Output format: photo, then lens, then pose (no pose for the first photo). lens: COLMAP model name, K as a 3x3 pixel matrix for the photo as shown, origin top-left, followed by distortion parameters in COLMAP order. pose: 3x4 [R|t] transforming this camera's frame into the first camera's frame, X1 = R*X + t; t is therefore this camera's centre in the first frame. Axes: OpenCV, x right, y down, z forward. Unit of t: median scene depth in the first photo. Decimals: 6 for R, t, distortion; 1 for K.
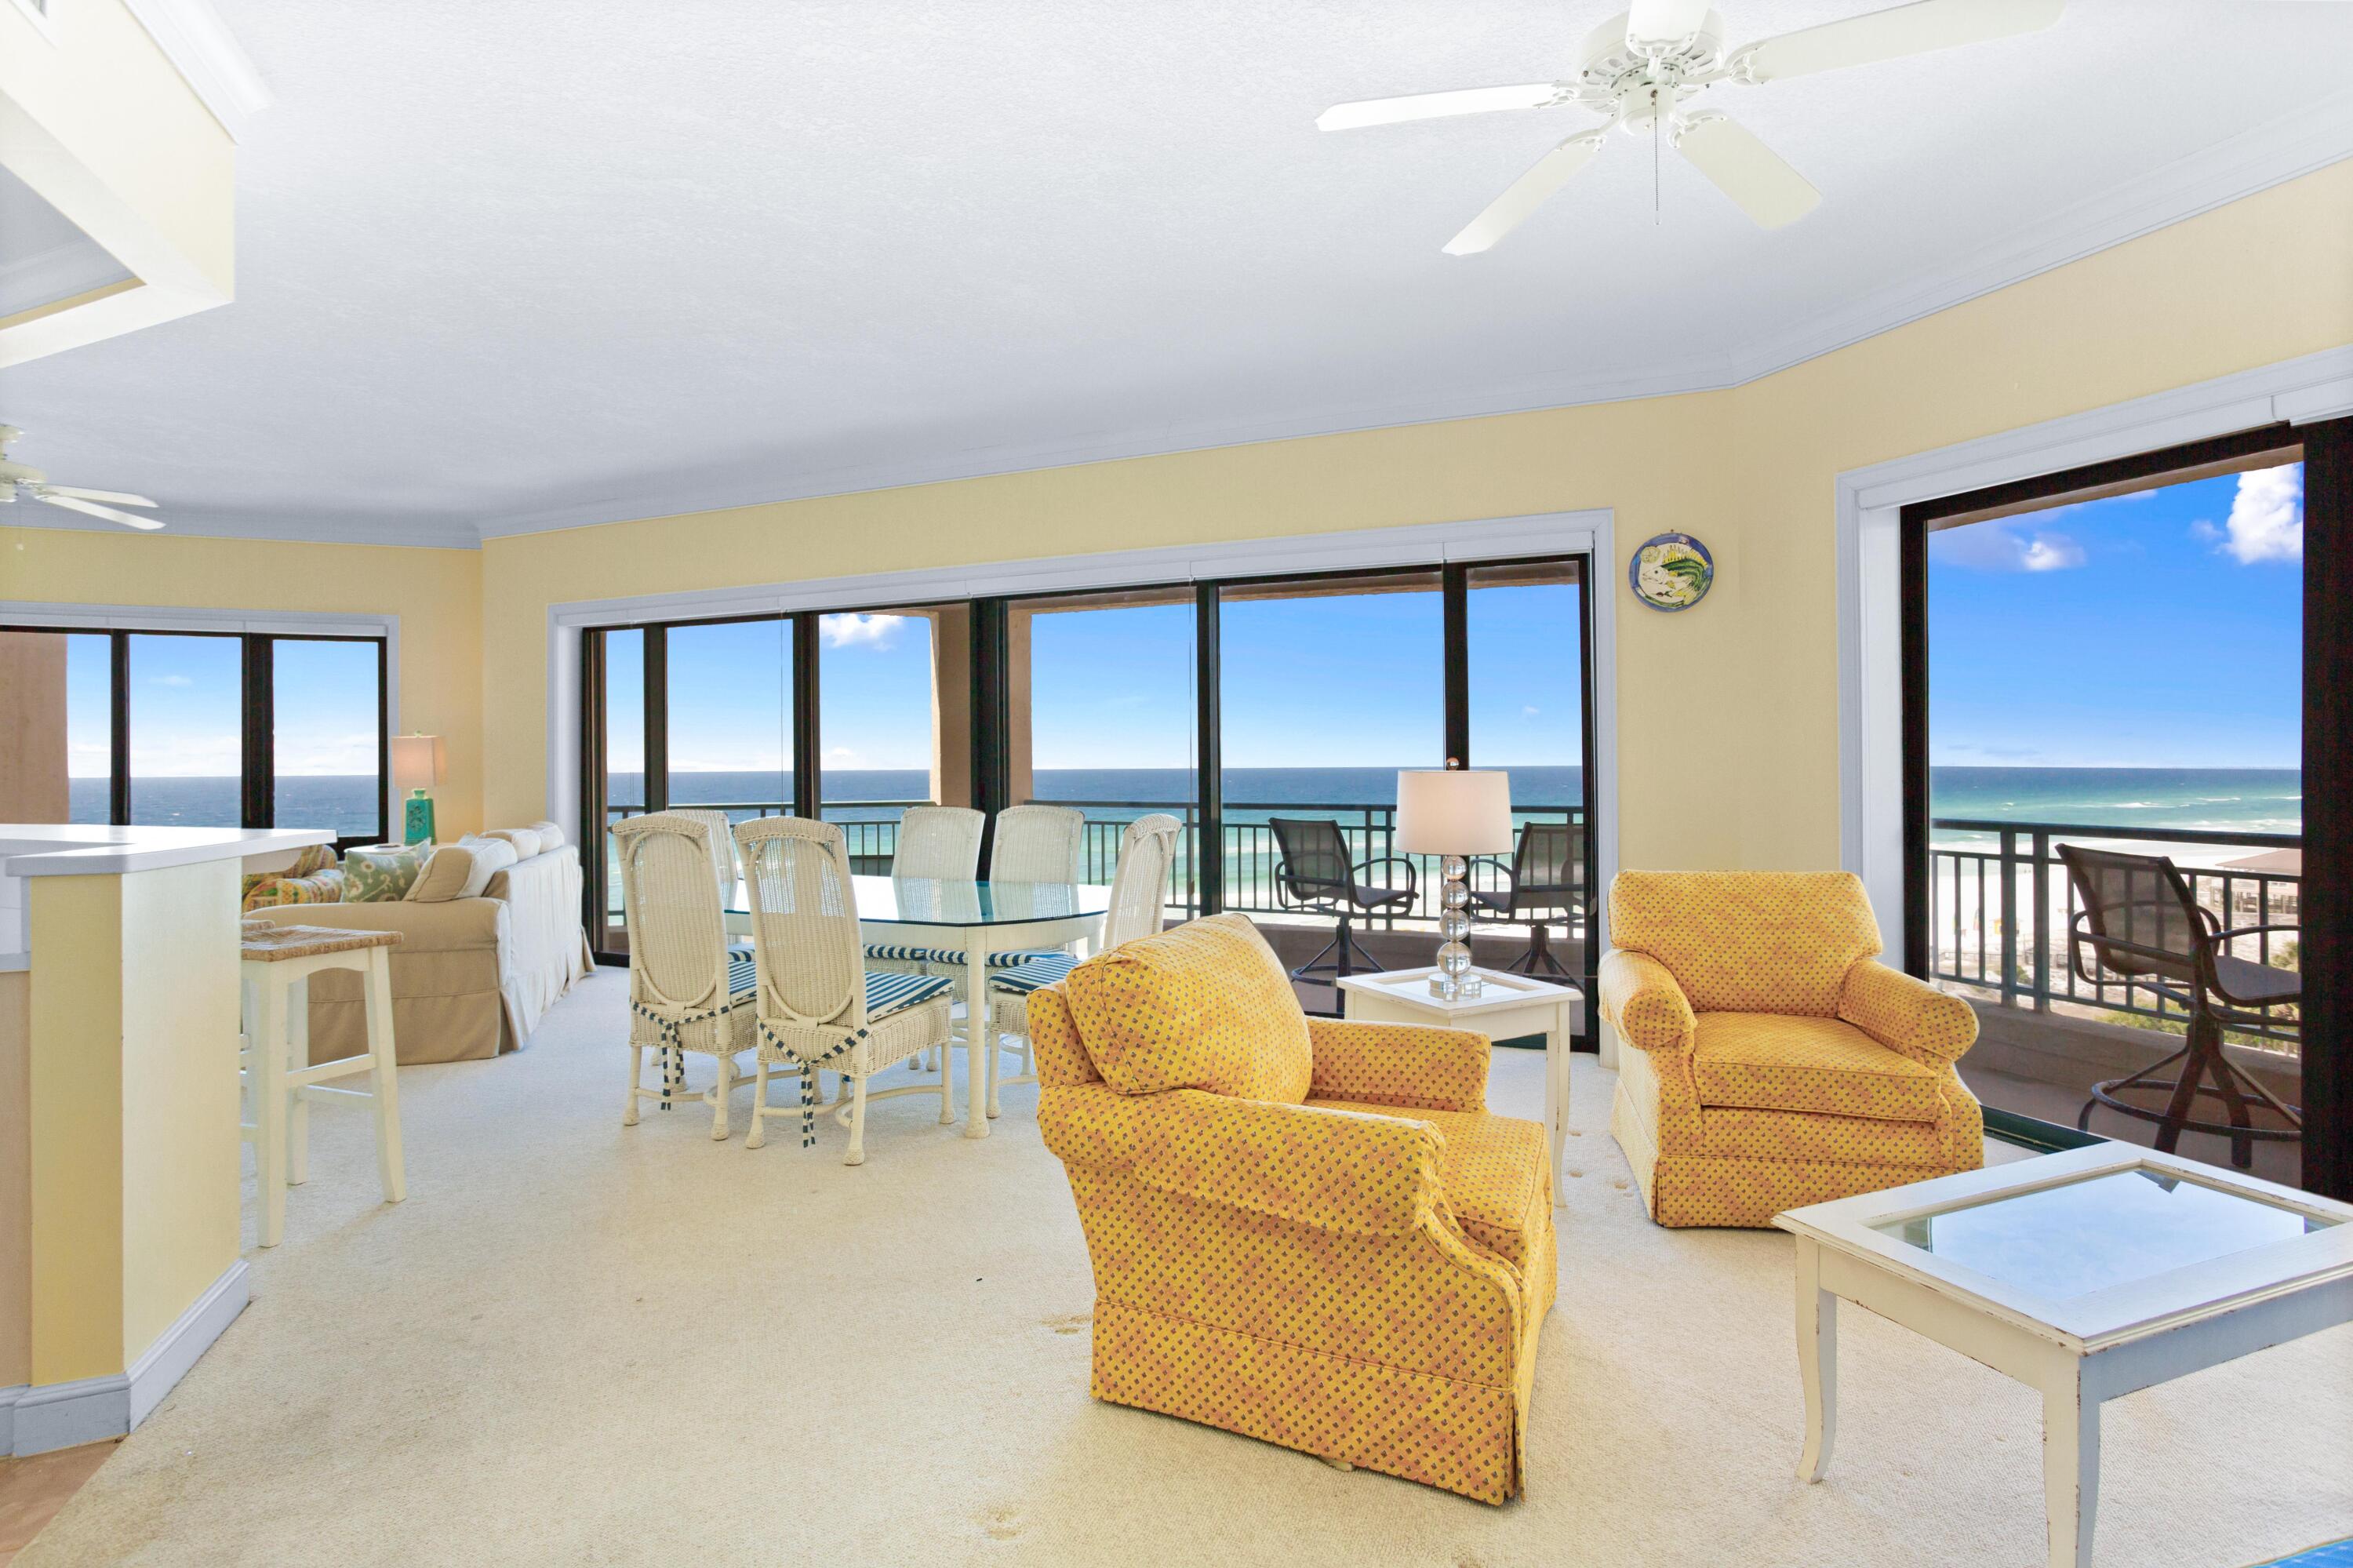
lens RADIAL K [[1180.7, 0, 1175.1], [0, 1180.7, 735.4], [0, 0, 1]] dist [-0.044978, 0.029998]
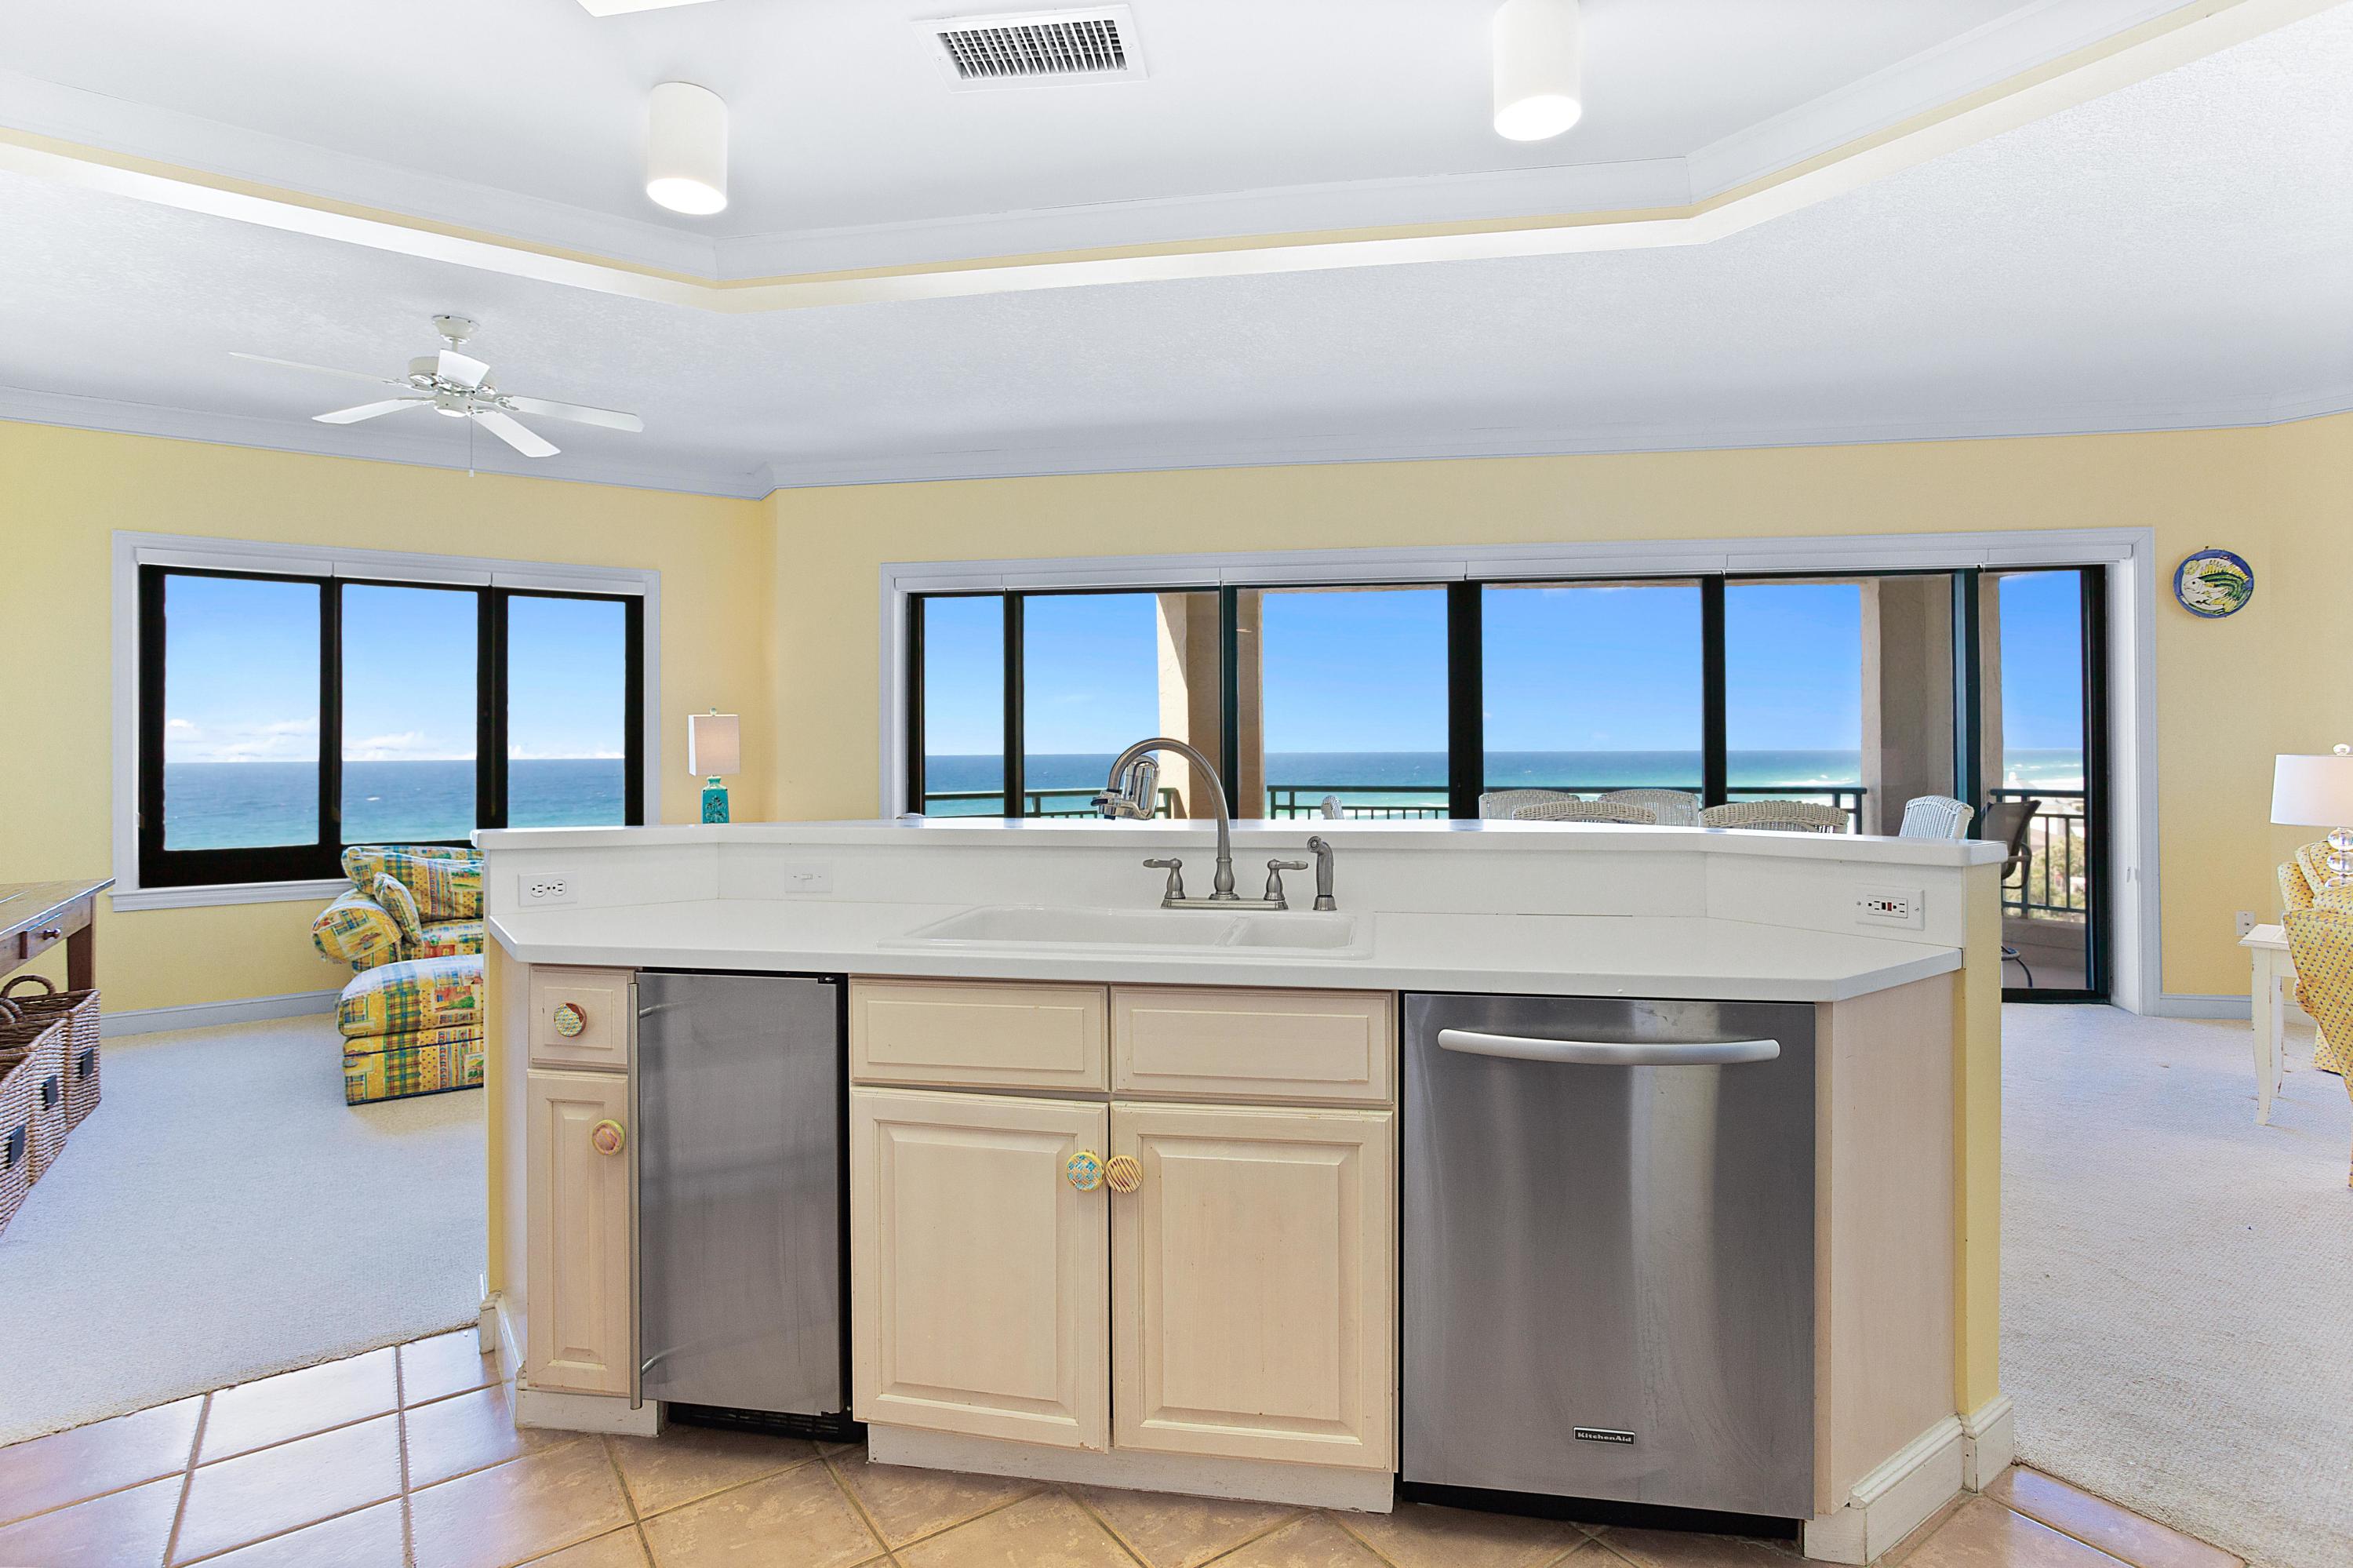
lens RADIAL K [[1180.7, 0, 1175.1], [0, 1180.7, 735.4], [0, 0, 1]] dist [-0.044978, 0.029998]
pose [[0.969051, 0.005115, 0.246807, -0.864104], [-0.007649, 0.999927, 0.009312, 0.008535], [-0.246741, -0.010911, 0.969020, 0.138751]]
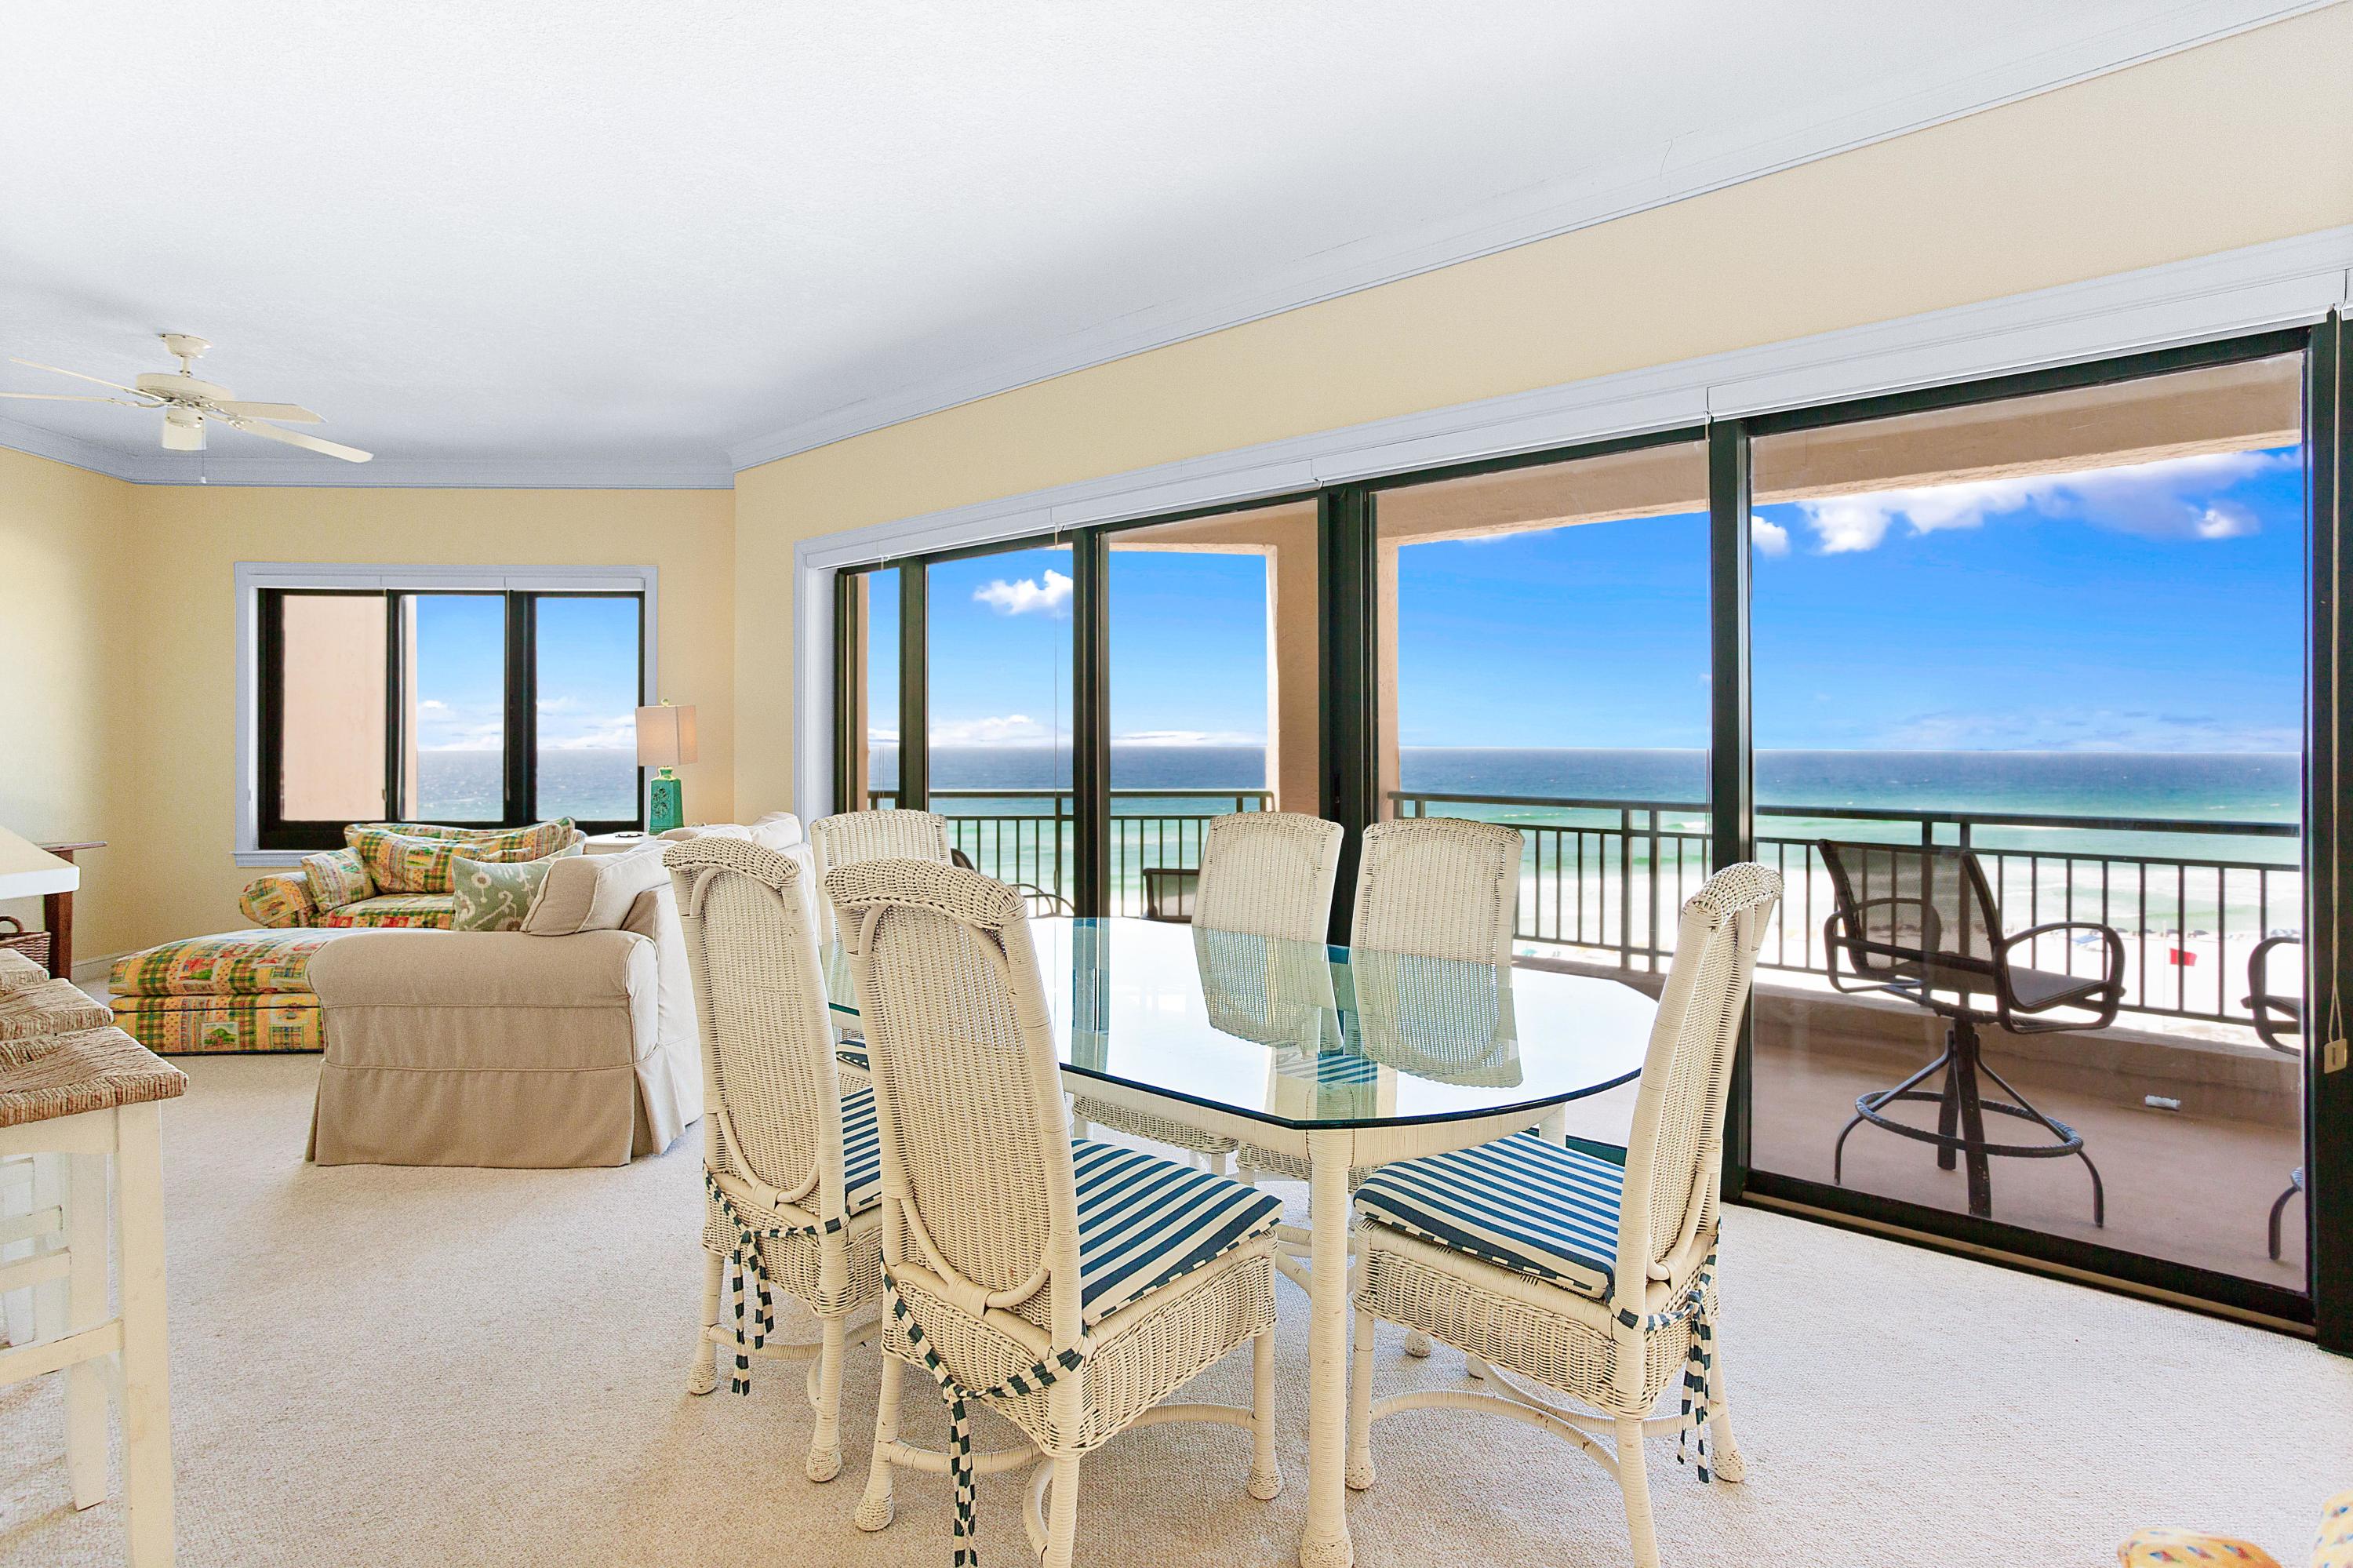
lens RADIAL K [[1155.8, 0, 1179.4], [0, 1155.8, 734.1], [0, 0, 1]] dist [-0.040924, 0.028197]
pose [[0.958160, 0.006328, -0.286163, -0.085934], [-0.001325, 0.999843, 0.017674, 0.010363], [0.286229, -0.016556, 0.958018, 0.491335]]
